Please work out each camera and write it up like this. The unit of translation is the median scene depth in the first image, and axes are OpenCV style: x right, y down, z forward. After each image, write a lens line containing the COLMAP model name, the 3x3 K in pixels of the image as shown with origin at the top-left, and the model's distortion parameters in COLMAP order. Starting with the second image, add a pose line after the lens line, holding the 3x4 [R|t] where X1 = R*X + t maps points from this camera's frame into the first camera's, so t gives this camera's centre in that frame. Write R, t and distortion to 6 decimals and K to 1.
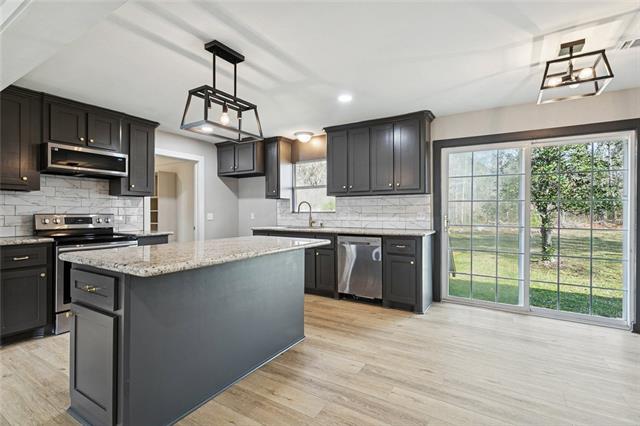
lens RADIAL K [[304.0, 0, 318.0], [0, 304.0, 212.9], [0, 0, 1]] dist [0.001059, 0.001282]
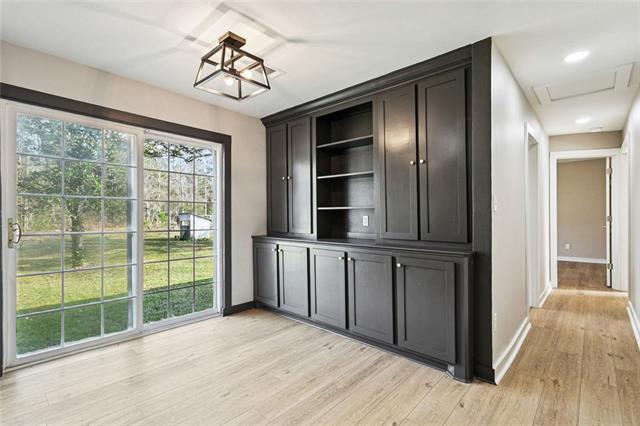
lens RADIAL K [[304.0, 0, 319.3], [0, 304.0, 213.2], [0, 0, 1]] dist [0.001059, 0.001282]
pose [[0.187690, 0.004150, 0.982220, -0.039472], [0.001444, 0.999989, -0.004501, 0.002223], [-0.982227, 0.002263, 0.187681, 0.394182]]
